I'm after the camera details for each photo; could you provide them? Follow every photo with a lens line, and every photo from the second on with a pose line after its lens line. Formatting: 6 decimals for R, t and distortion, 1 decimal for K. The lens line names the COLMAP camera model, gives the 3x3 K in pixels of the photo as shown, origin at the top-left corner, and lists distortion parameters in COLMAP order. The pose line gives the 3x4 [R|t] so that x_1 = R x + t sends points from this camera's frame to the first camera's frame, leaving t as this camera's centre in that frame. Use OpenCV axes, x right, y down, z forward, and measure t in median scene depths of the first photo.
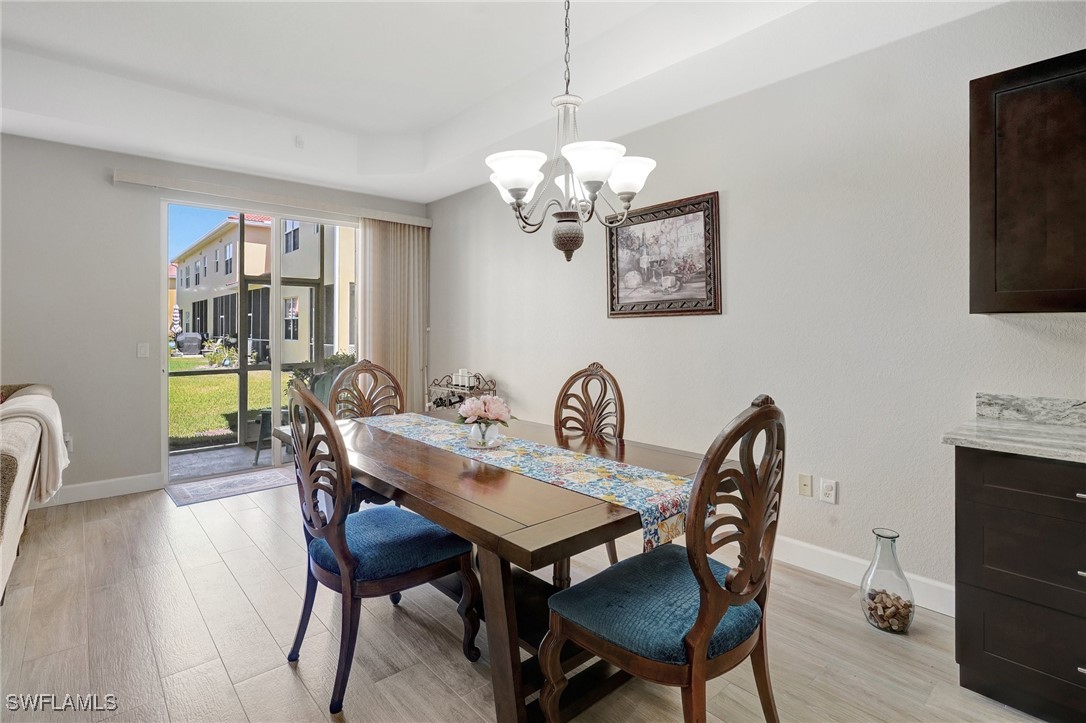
lens RADIAL K [[540.7, 0, 528.2], [0, 540.7, 322.9], [0, 0, 1]] dist [-0.005701, 0.005456]
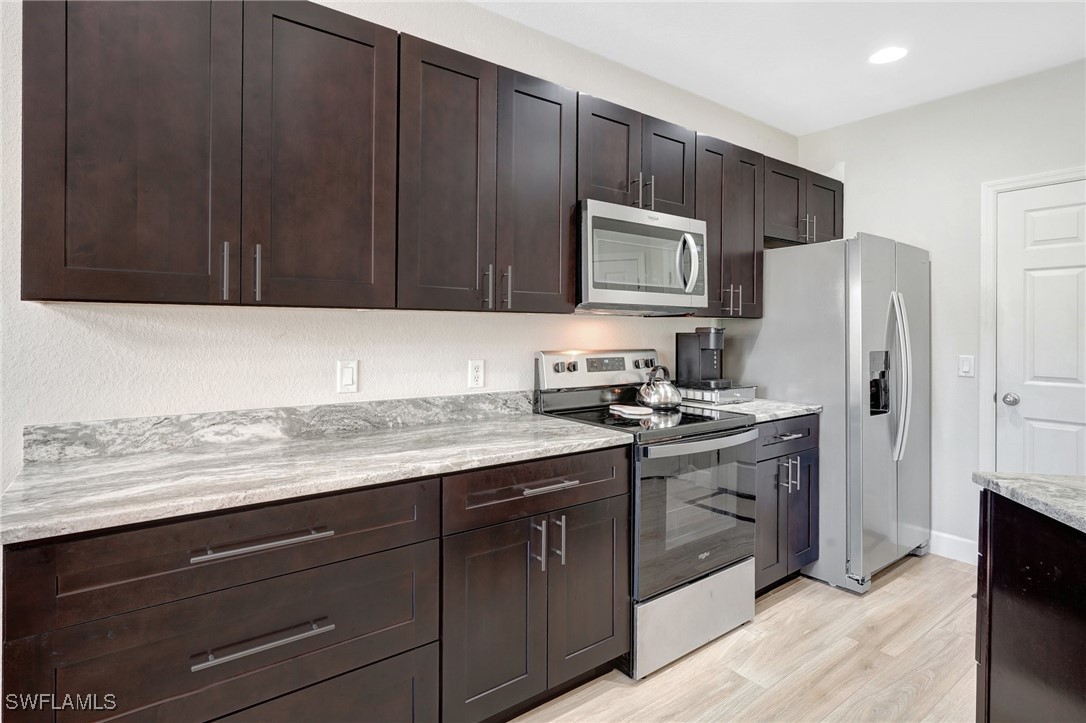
lens RADIAL K [[540.7, 0, 516.7], [0, 540.7, 332.6], [0, 0, 1]] dist [-0.005701, 0.005456]
pose [[0.084575, -0.008115, 0.996384, 0.196987], [-0.014385, 0.999853, 0.009364, 0.003738], [-0.996313, -0.015125, 0.084446, 0.293637]]
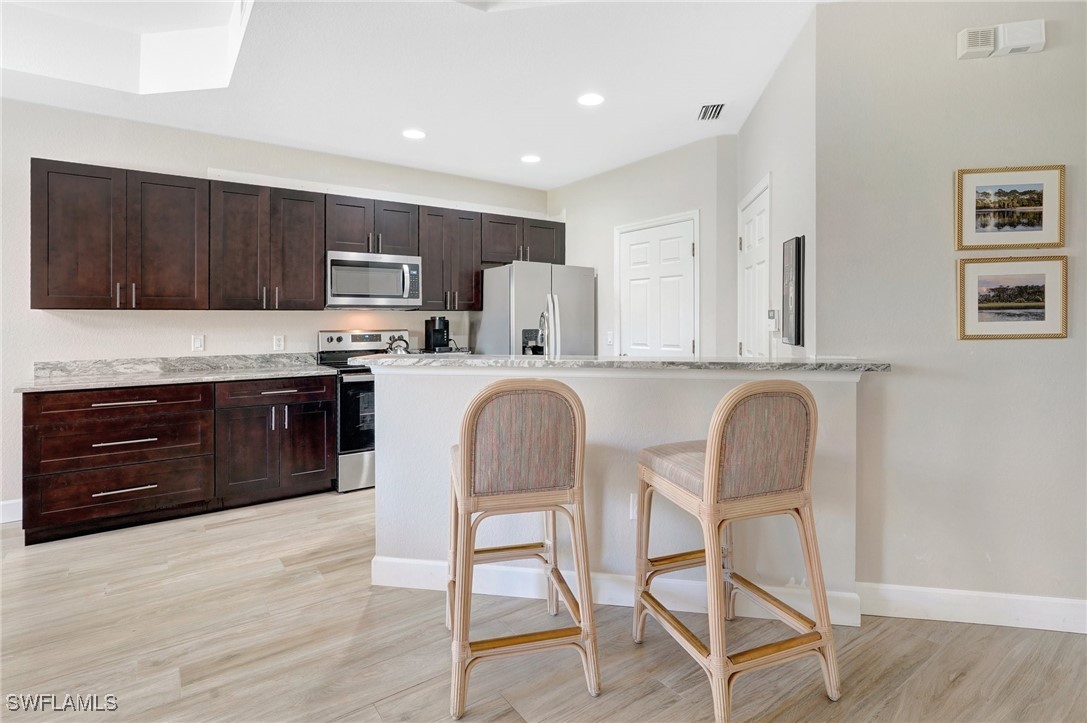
lens RADIAL K [[541.2, 0, 542.9], [0, 541.2, 320.8], [0, 0, 1]] dist [-0.005701, 0.005456]
pose [[0.104032, -0.004268, 0.994565, -0.402054], [-0.003527, 0.999983, 0.004660, 0.002667], [-0.994568, -0.003993, 0.104015, -0.436891]]
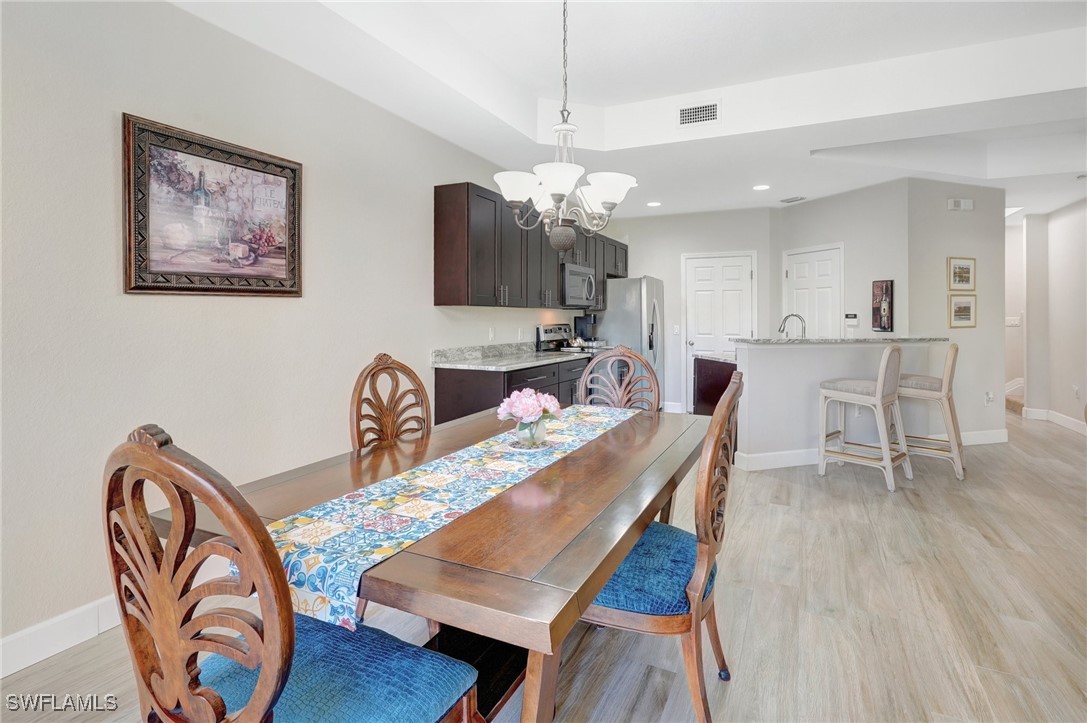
lens RADIAL K [[541.2, 0, 528.6], [0, 541.2, 310.3], [0, 0, 1]] dist [-0.005701, 0.005456]
pose [[-0.385096, 0.004943, 0.922863, -0.719040], [-0.014991, 0.999820, -0.011611, 0.012724], [-0.922755, -0.018306, -0.384953, 1.094473]]
